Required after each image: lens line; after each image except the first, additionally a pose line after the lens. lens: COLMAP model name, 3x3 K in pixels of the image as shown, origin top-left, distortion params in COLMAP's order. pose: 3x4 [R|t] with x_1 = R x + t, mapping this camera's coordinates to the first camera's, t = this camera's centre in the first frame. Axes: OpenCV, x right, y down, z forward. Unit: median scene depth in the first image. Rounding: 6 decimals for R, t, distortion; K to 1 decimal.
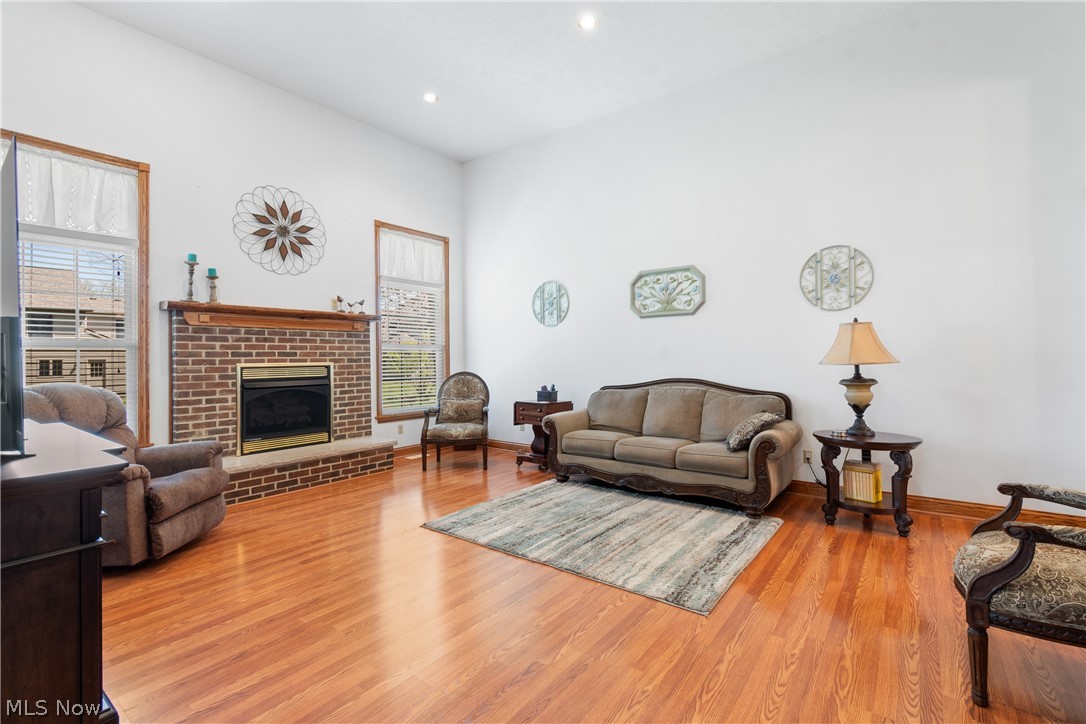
lens RADIAL K [[483.3, 0, 558.6], [0, 483.3, 352.5], [0, 0, 1]] dist [-0.002367, -0.000665]
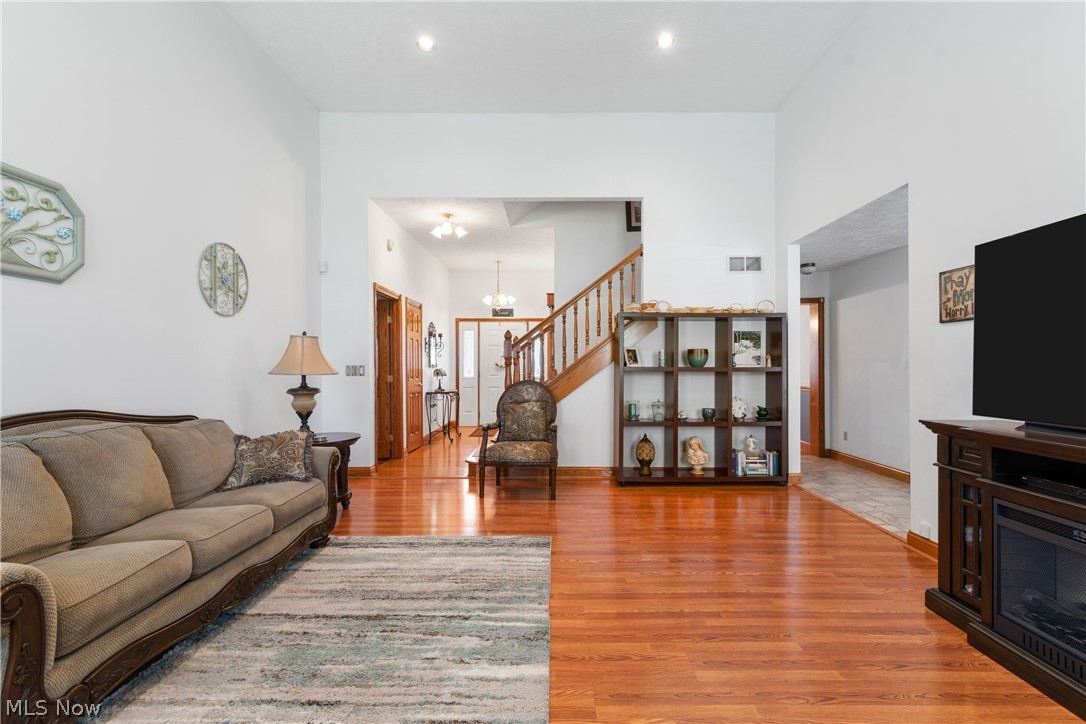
lens RADIAL K [[481.4, 0, 553.1], [0, 481.4, 360.2], [0, 0, 1]] dist [-0.000271, -0.000361]
pose [[-0.592610, 0.017357, 0.805303, -0.433230], [-0.002462, 0.999724, -0.023359, 0.012171], [-0.805486, -0.015825, -0.592403, 0.894131]]
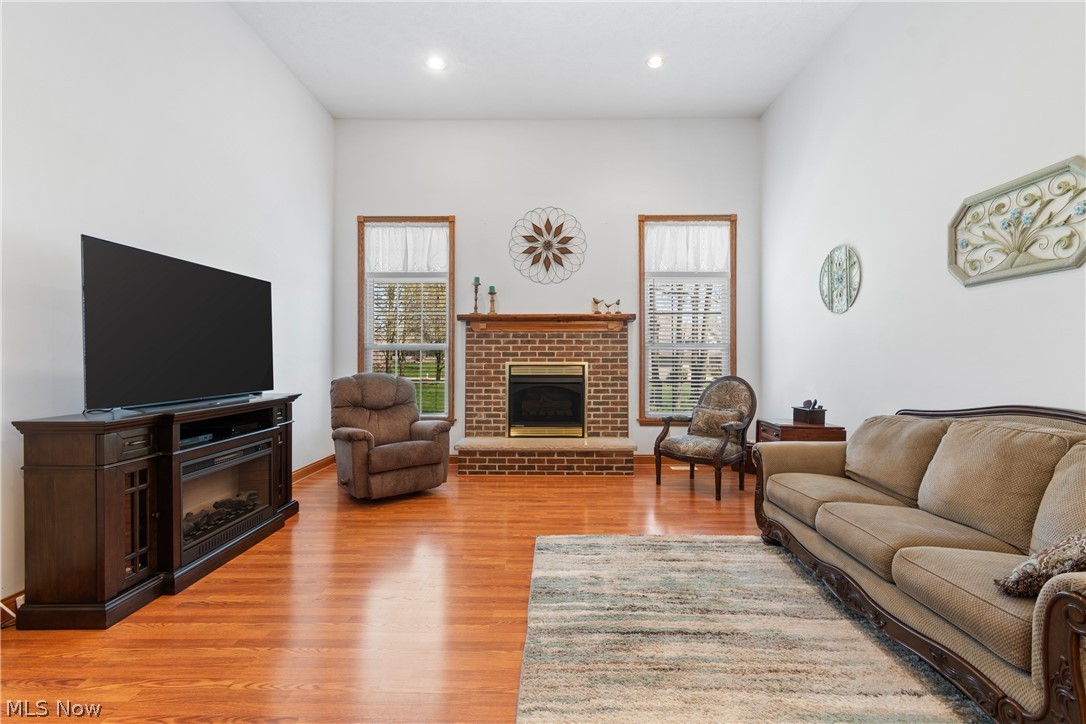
lens RADIAL K [[481.4, 0, 553.1], [0, 481.4, 360.2], [0, 0, 1]] dist [-0.000271, -0.000361]
pose [[0.588539, 0.011543, -0.808387, 0.358460], [0.002326, 0.999870, 0.015971, -0.000516], [0.808466, -0.011280, 0.588435, 0.349983]]
